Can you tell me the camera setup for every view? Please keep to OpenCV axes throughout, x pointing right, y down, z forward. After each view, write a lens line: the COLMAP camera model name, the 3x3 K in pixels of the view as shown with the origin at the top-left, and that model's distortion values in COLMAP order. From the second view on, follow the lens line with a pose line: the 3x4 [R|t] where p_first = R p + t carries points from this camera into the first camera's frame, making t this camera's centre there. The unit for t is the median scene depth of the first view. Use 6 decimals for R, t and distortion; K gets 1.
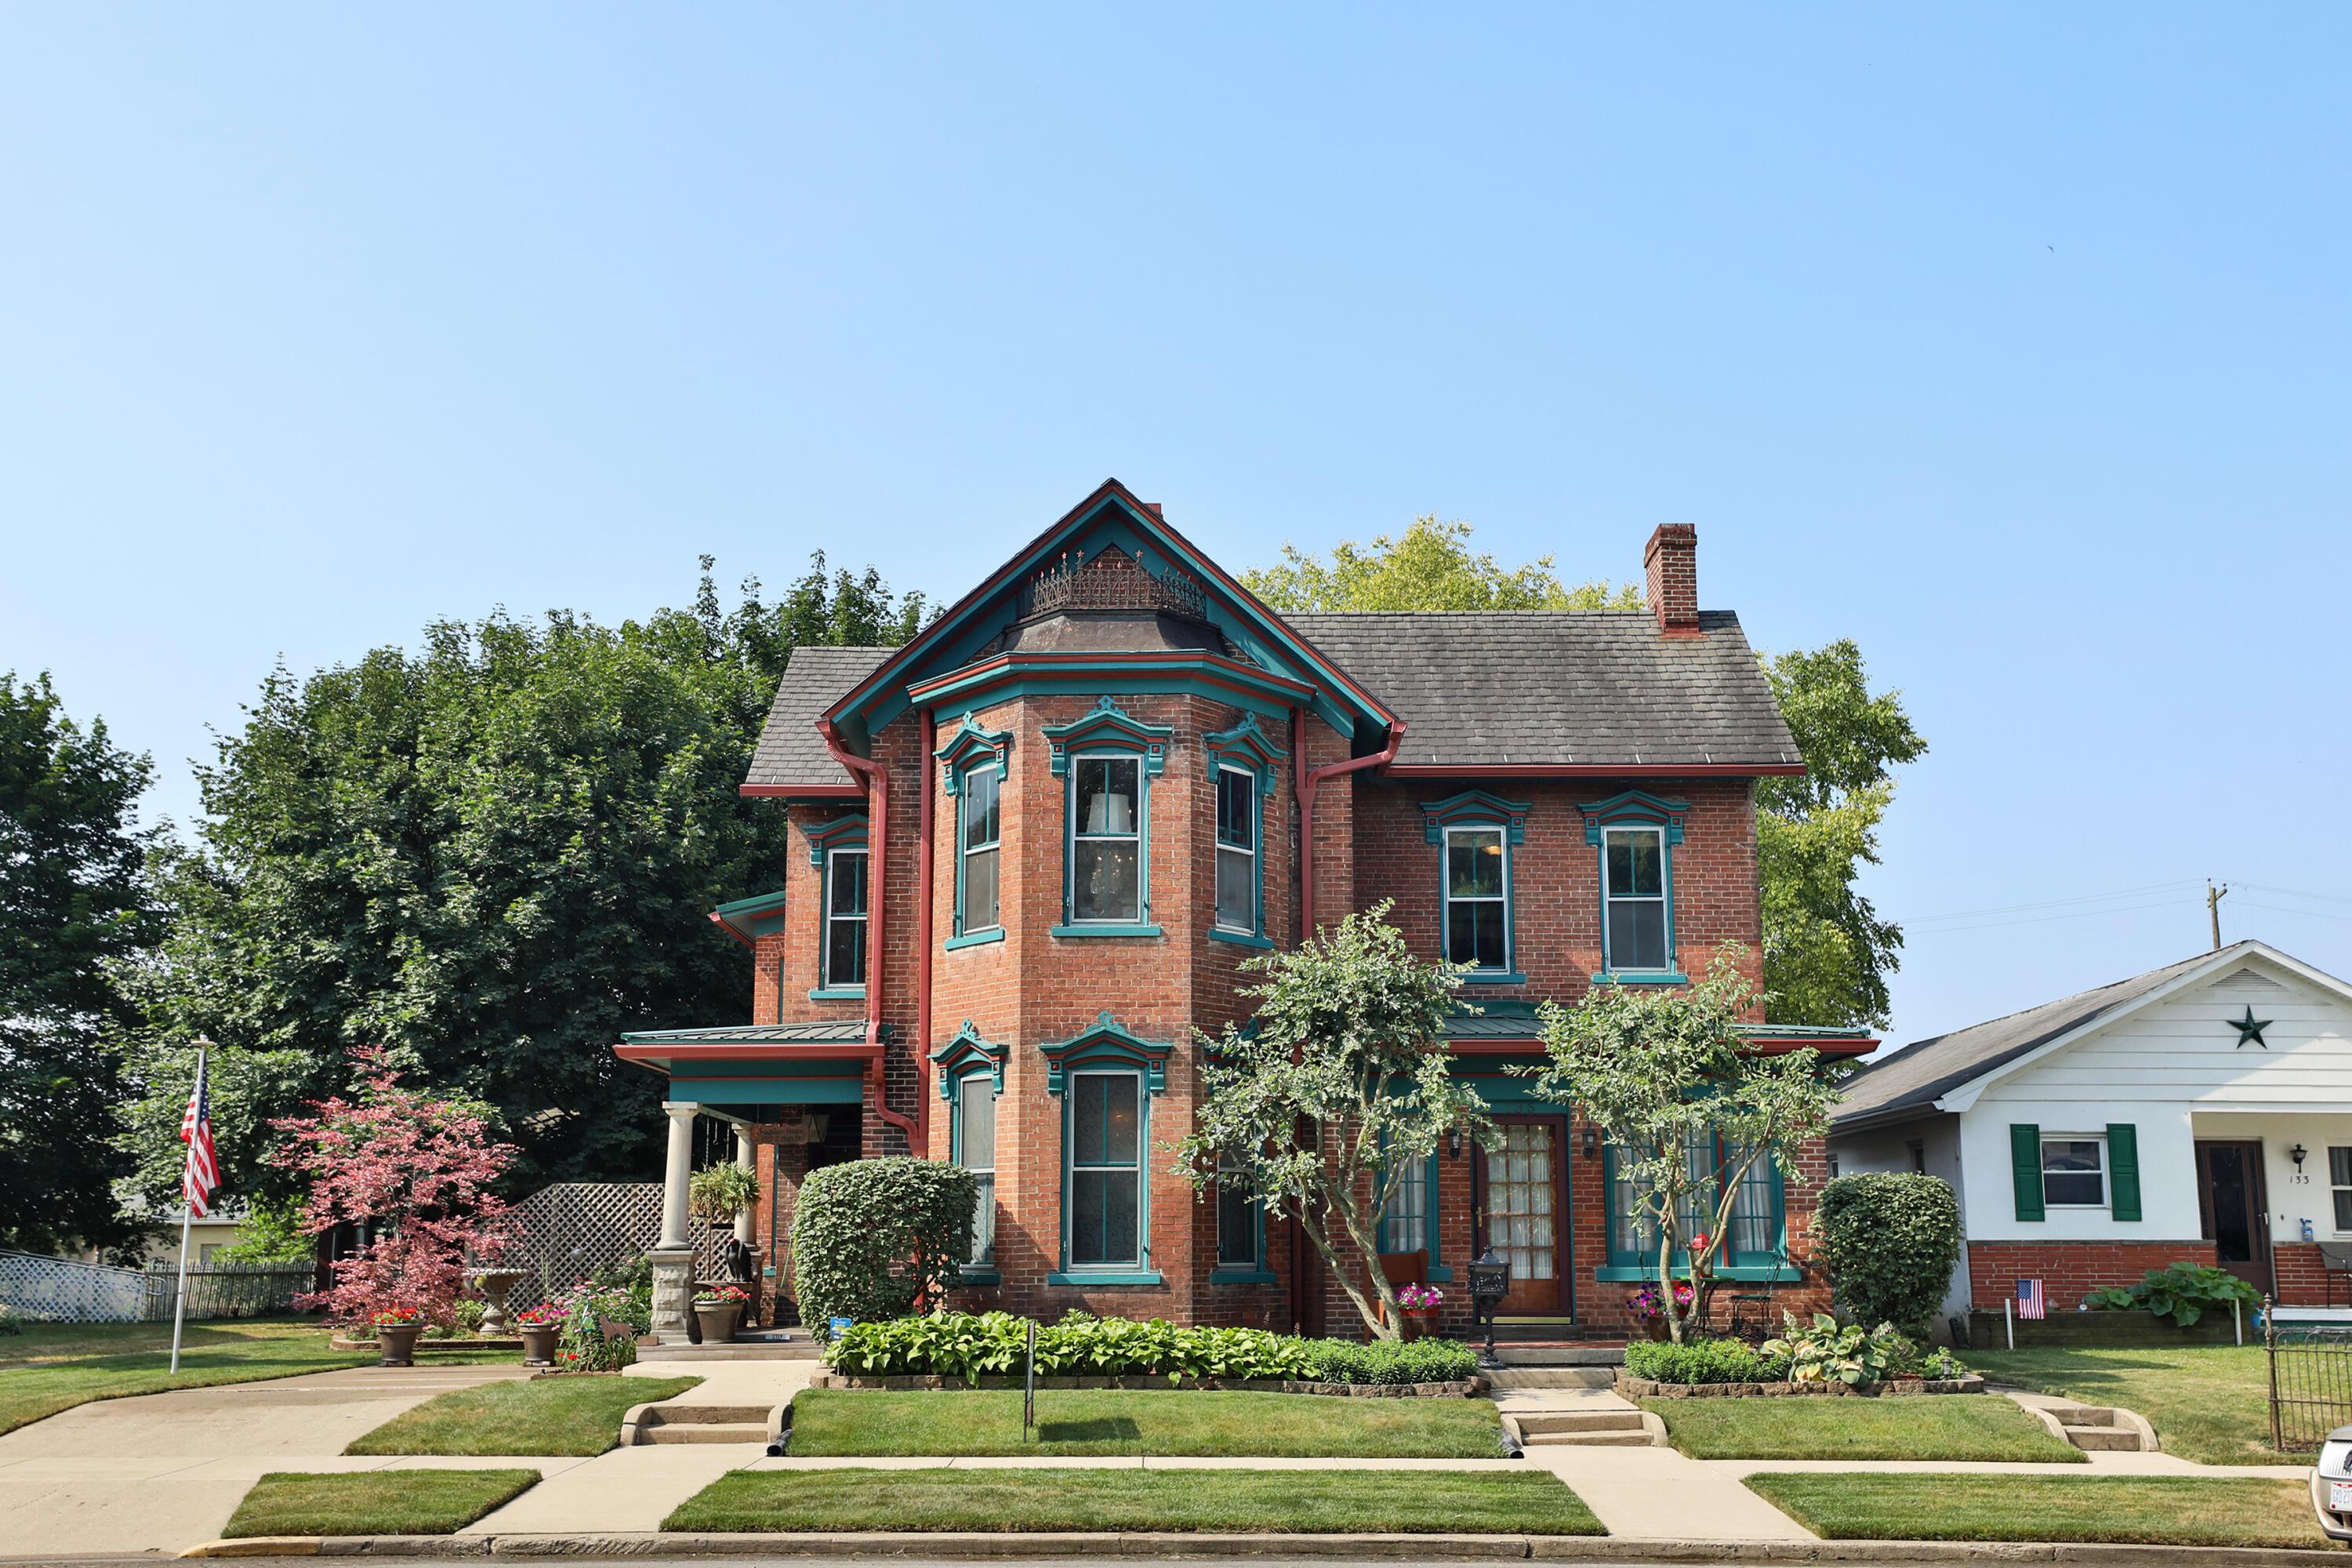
lens RADIAL K [[2417.3, 0, 1177.6], [0, 2417.3, 591.6], [0, 0, 1]] dist [0.003615, 0.048879]
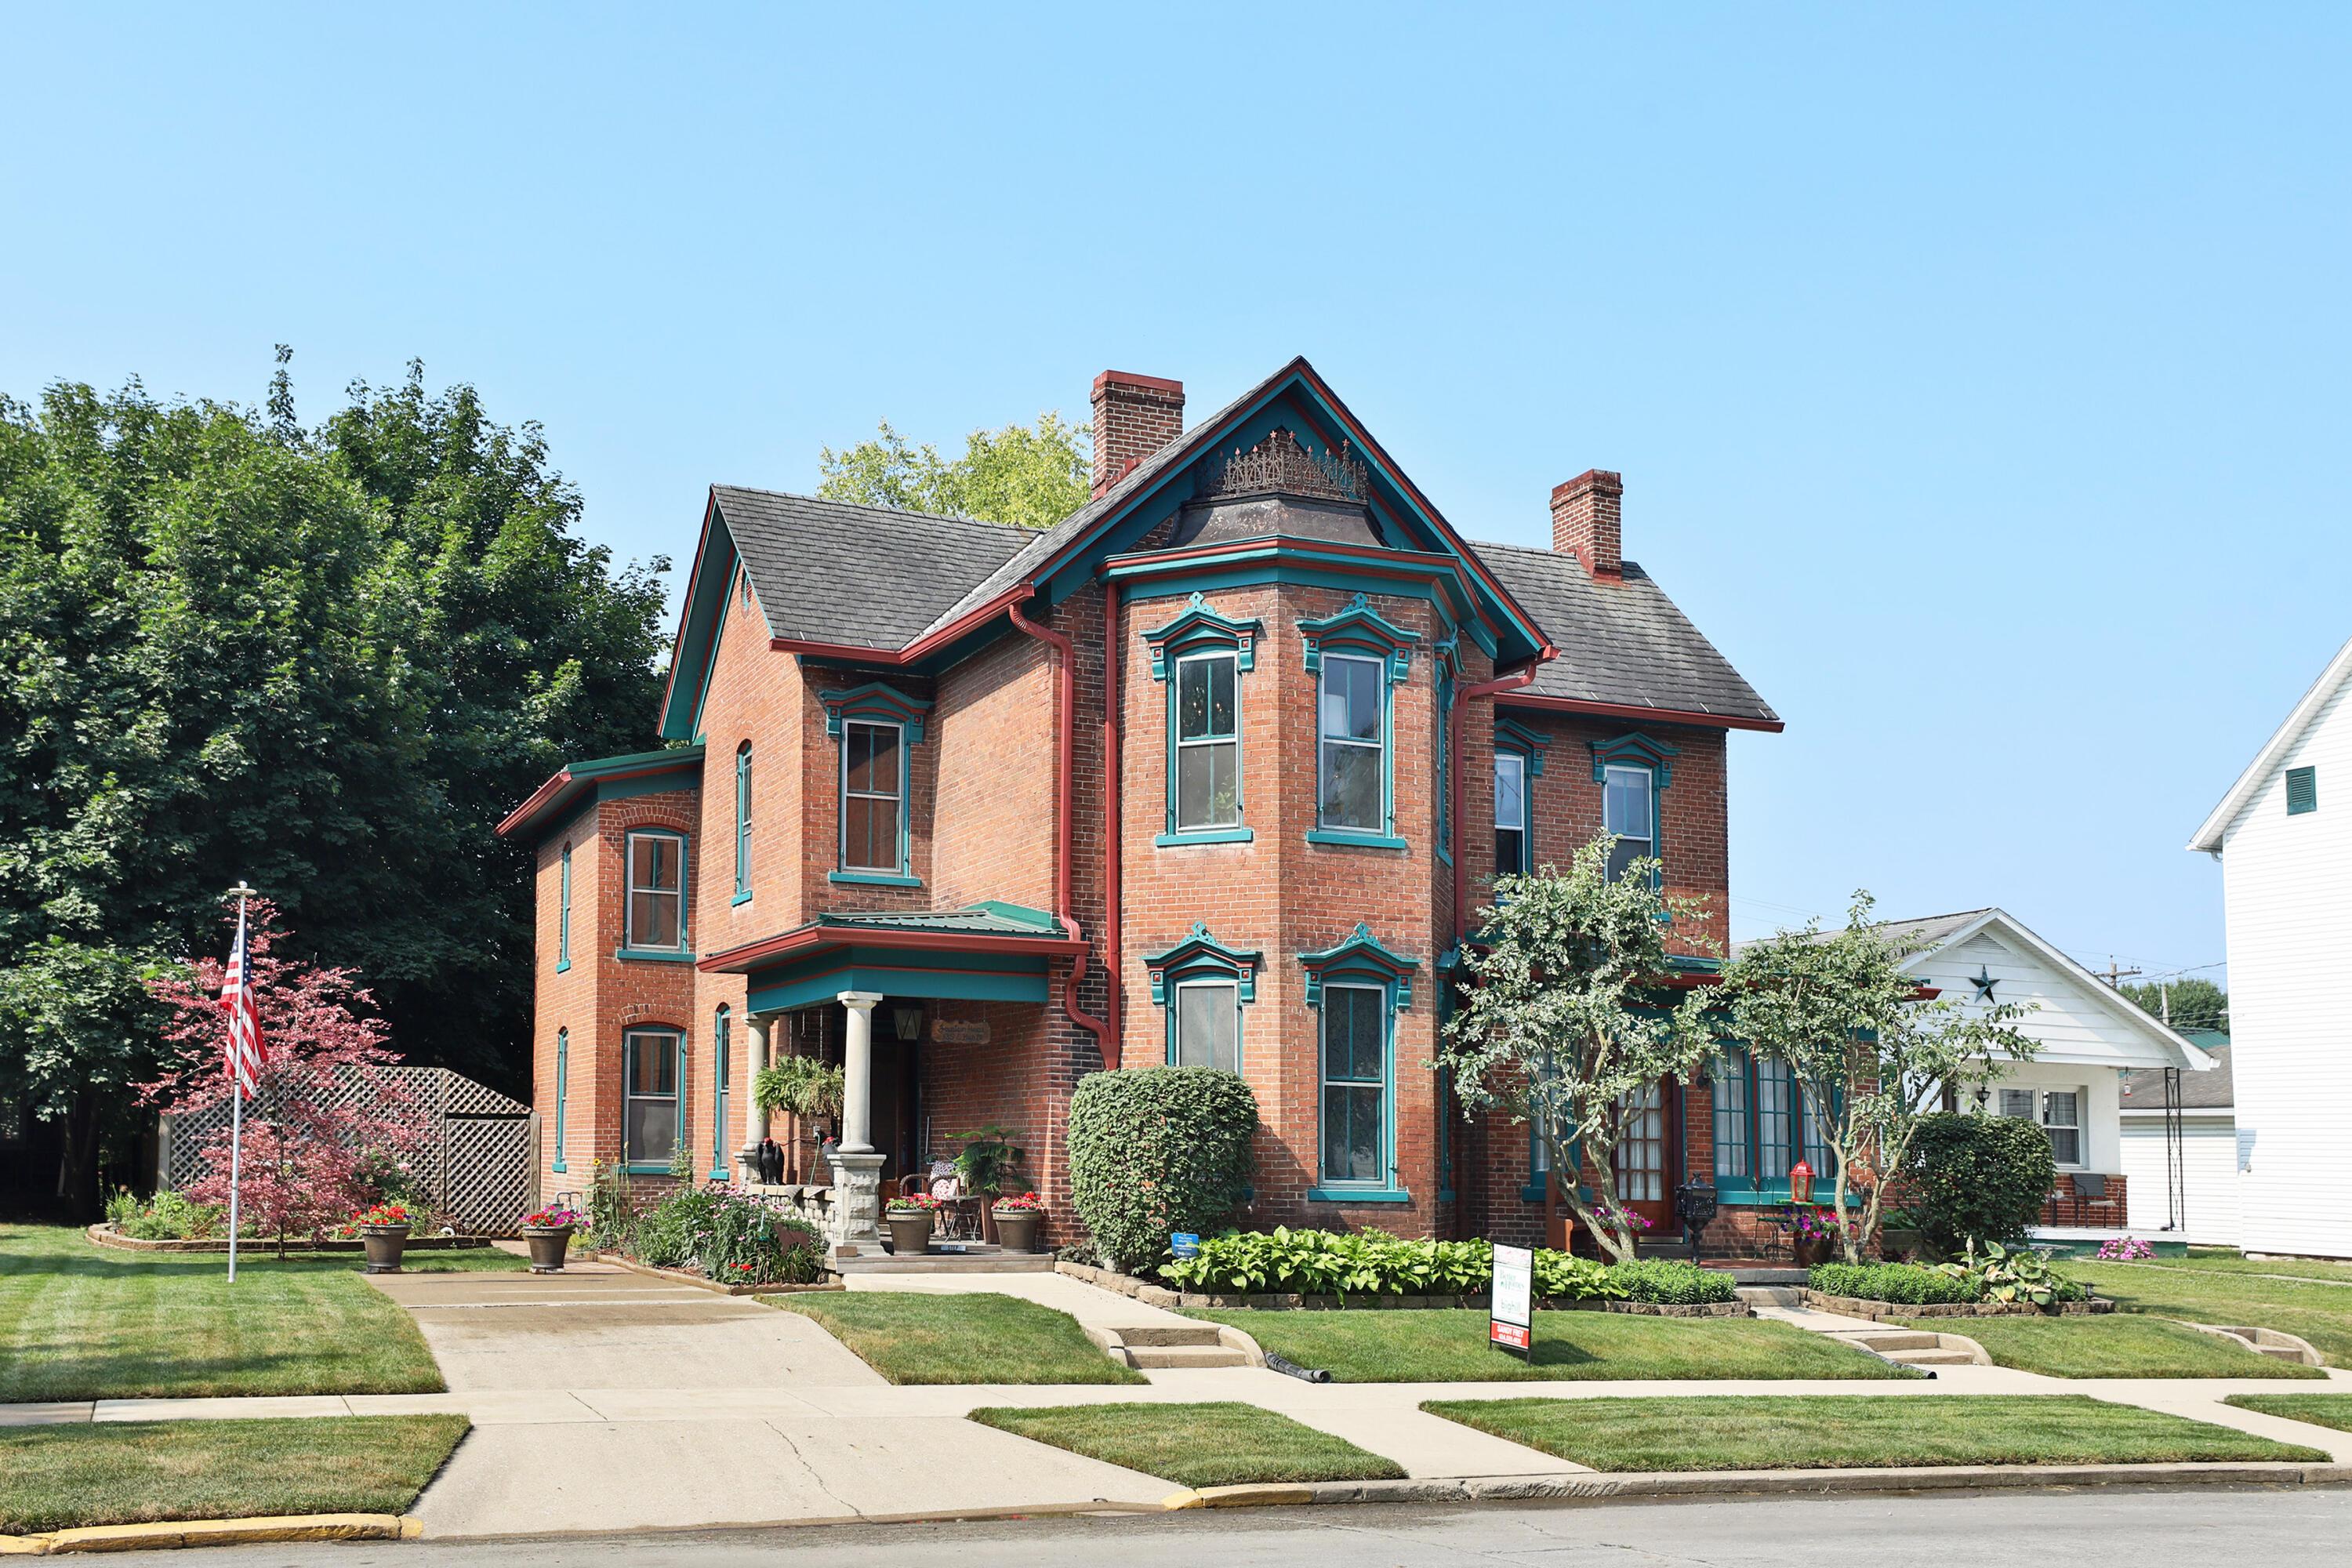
lens RADIAL K [[2440.8, 0, 1176.0], [0, 2440.8, 784.0], [0, 0, 1]] dist [0.002655, 0.141214]
pose [[0.927114, 0.079320, 0.366291, -0.439200], [-0.122624, 0.987753, 0.096475, 0.033787], [-0.354152, -0.134360, 0.925486, 0.134469]]
